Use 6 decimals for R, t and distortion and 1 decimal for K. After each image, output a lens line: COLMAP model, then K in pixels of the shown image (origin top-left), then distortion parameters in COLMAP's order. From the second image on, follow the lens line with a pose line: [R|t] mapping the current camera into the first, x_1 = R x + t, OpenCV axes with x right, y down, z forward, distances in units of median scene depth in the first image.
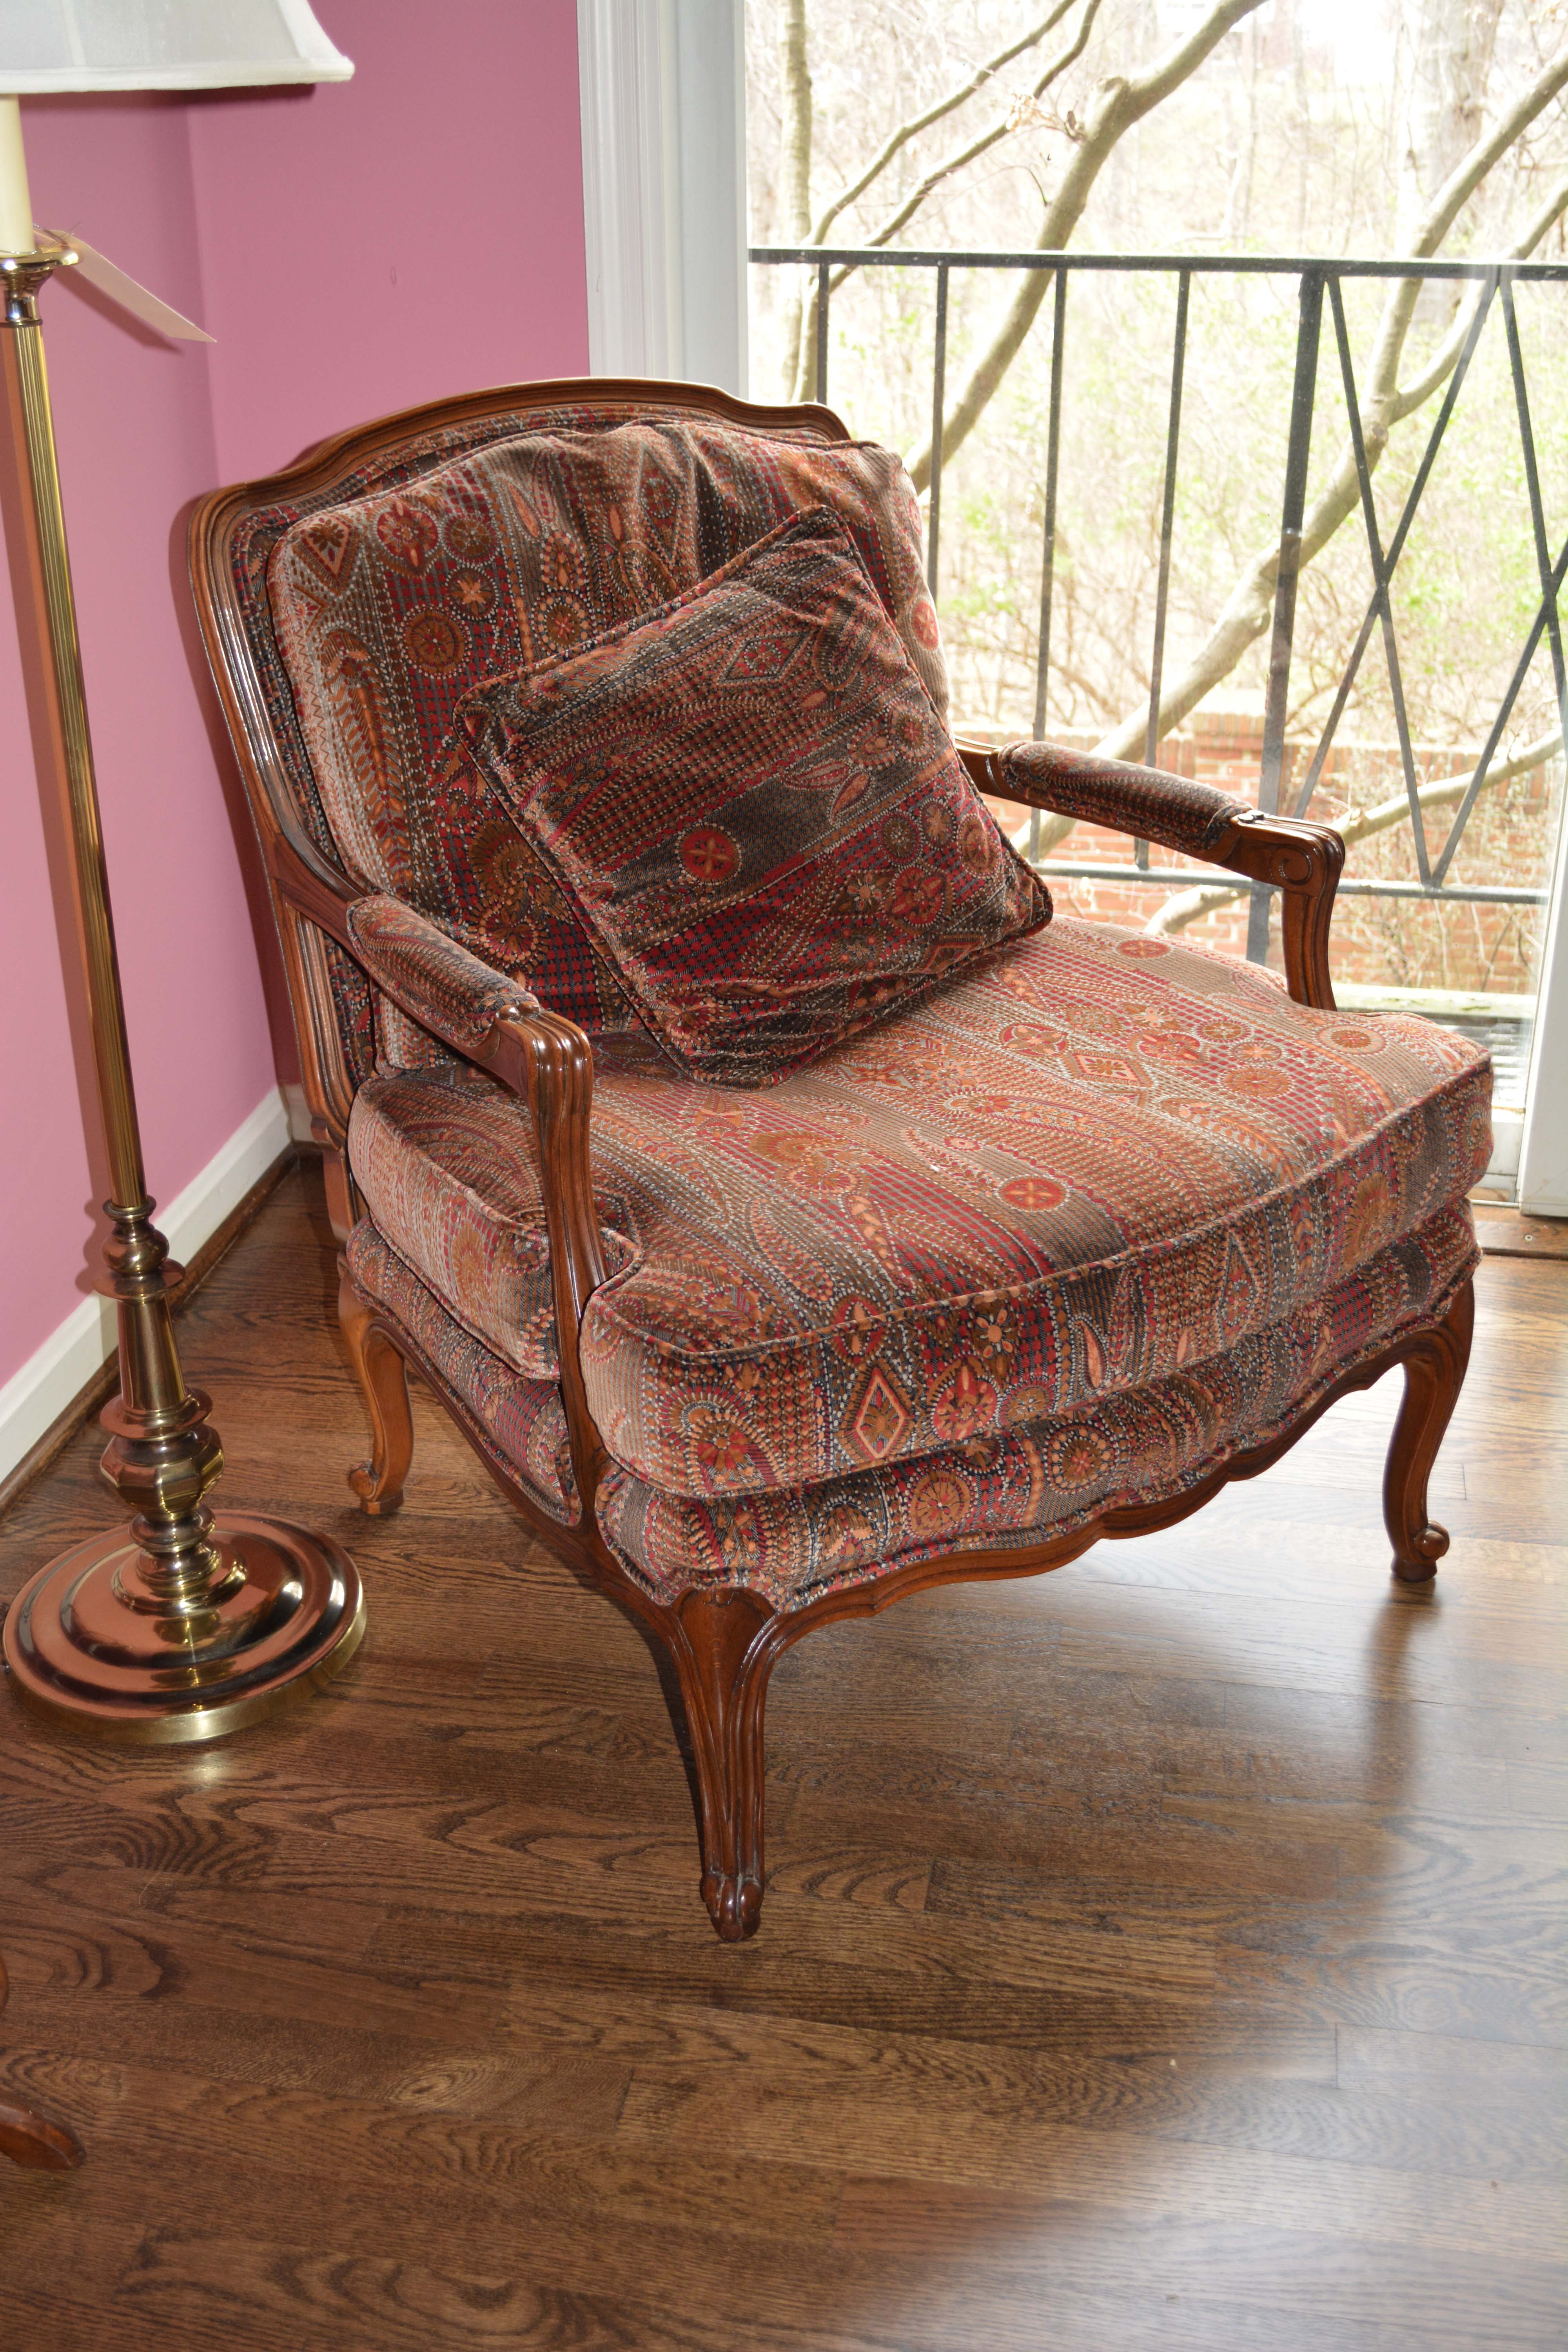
lens RADIAL K [[2489.7, 0, 774.1], [0, 2489.7, 1171.8], [0, 0, 1]] dist [-0.056544, 0.000000]
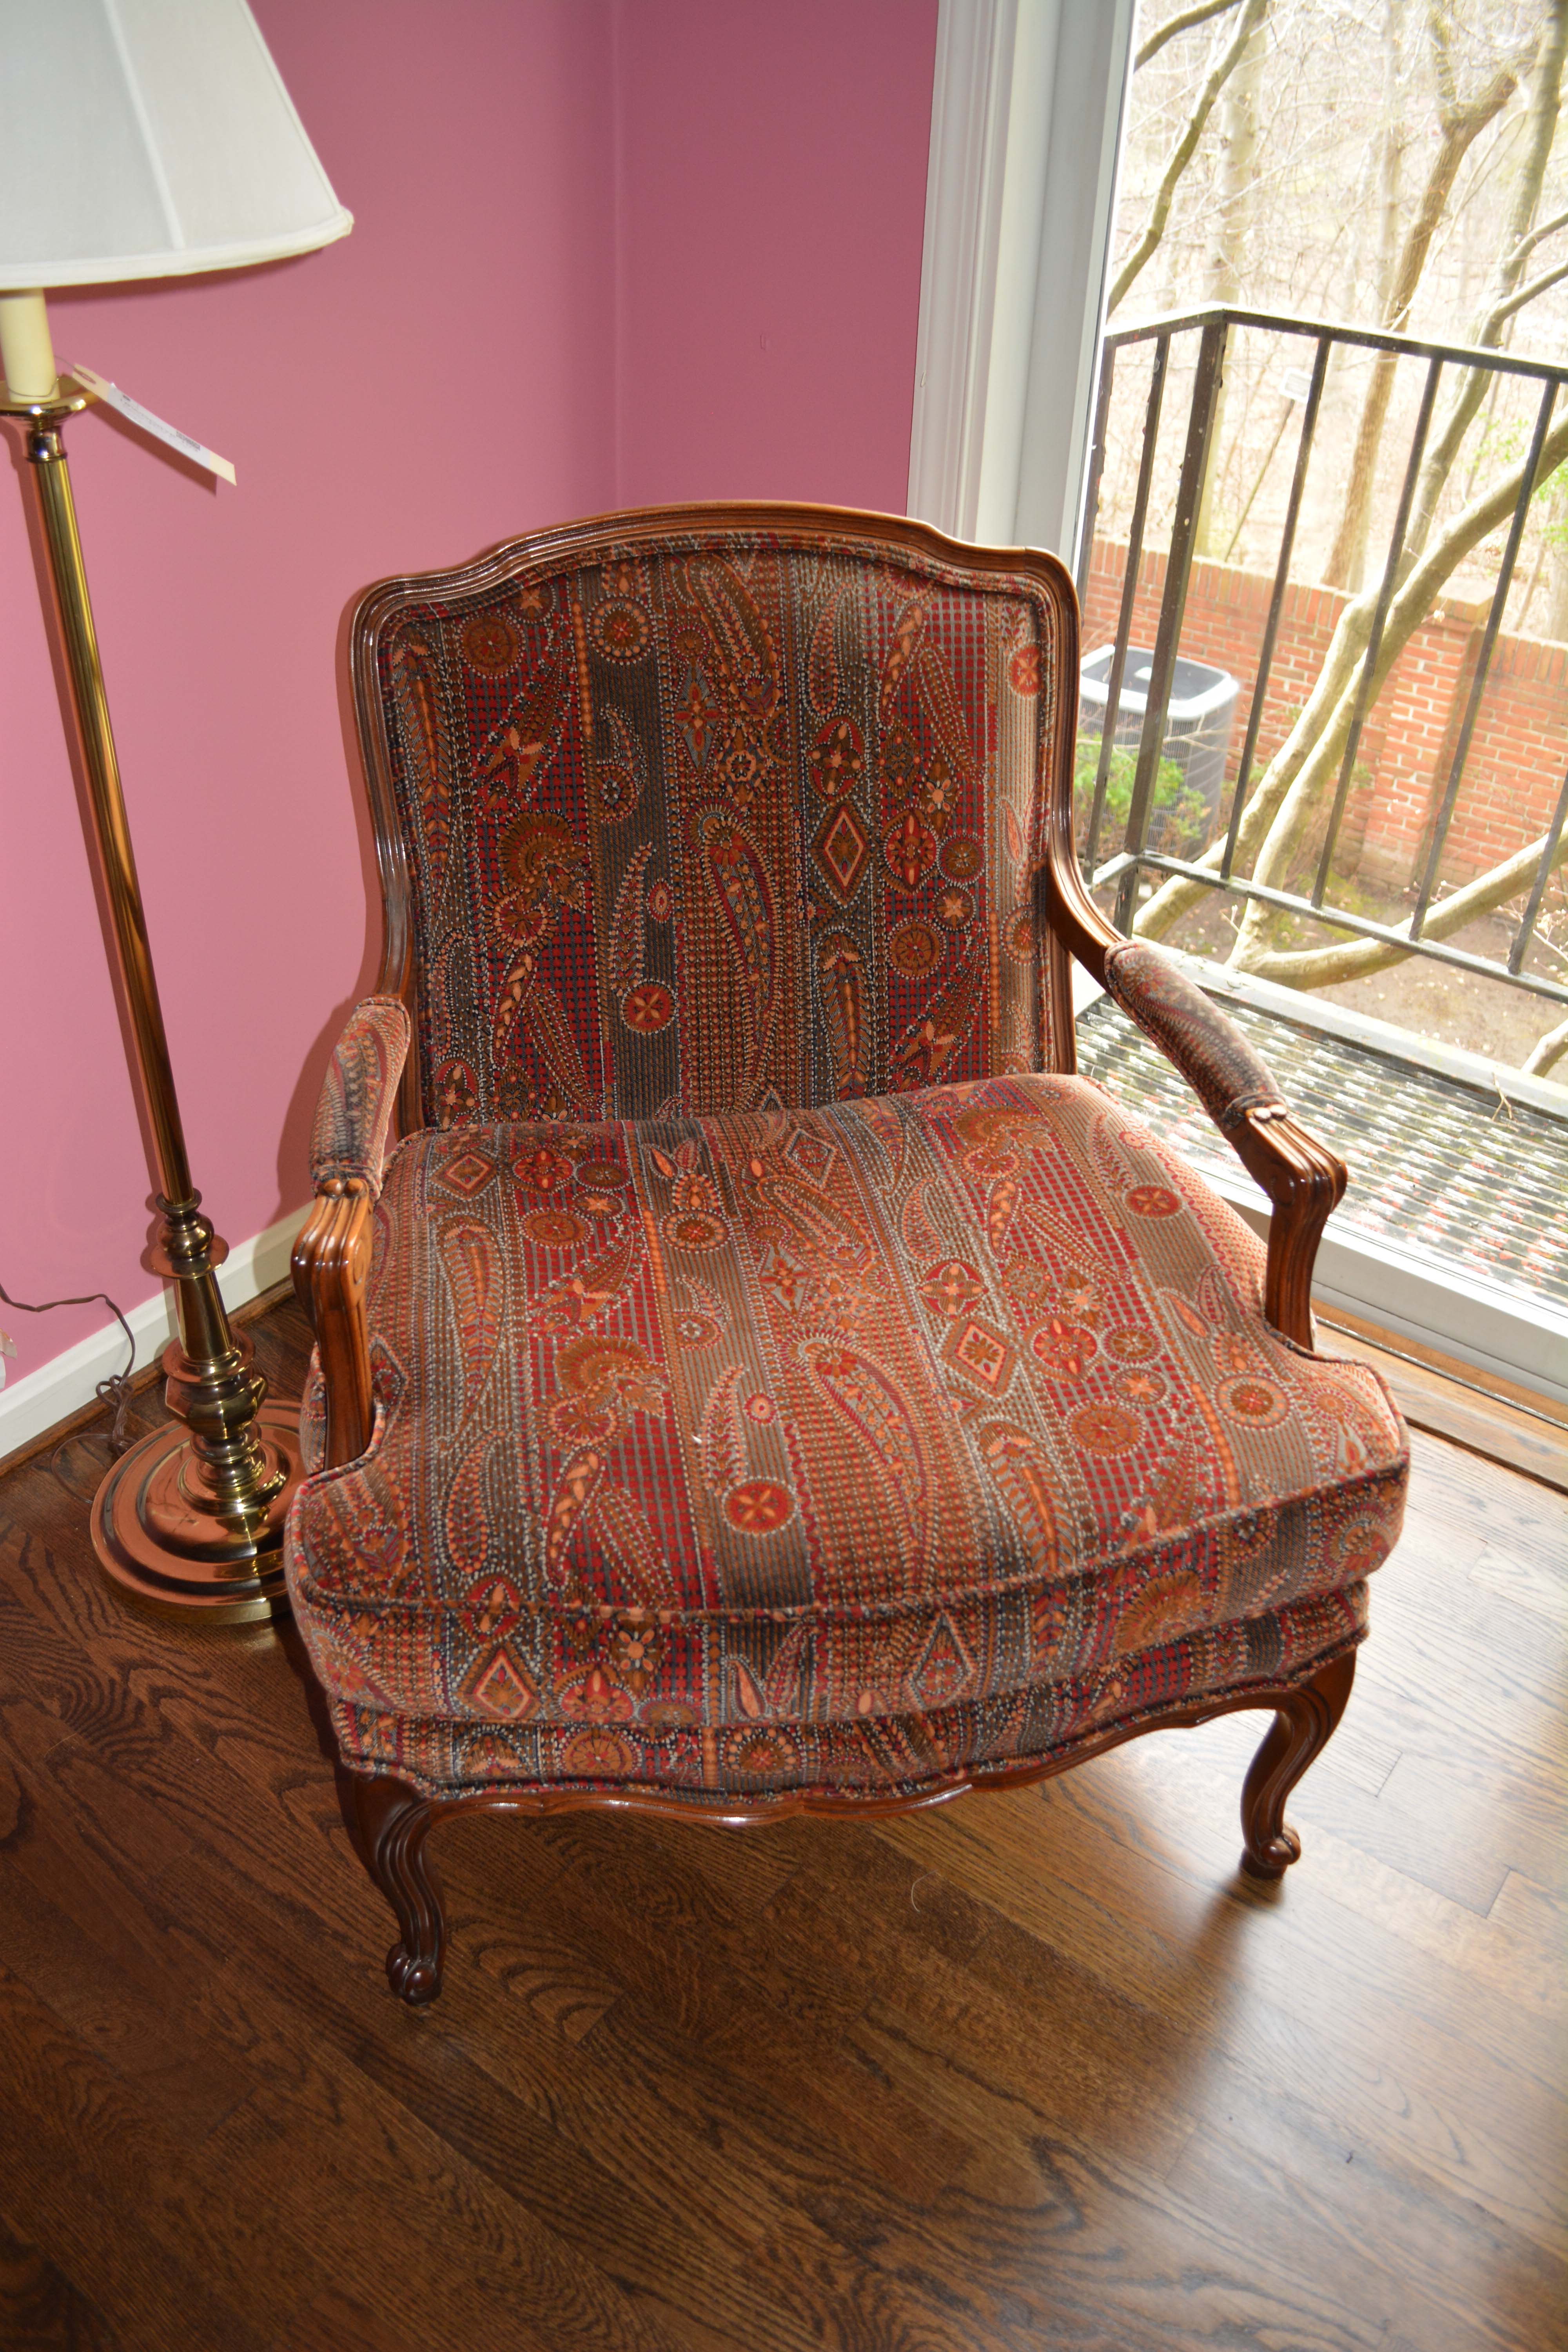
lens RADIAL K [[1860.3, 0, 774.9], [0, 1860.3, 1171.1], [0, 0, 1]] dist [-0.087667, 0.013597]
pose [[0.895783, 0.279335, -0.345753, 0.314233], [-0.218409, 0.954092, 0.204955, -0.259246], [0.387131, -0.108079, 0.915668, 0.339875]]
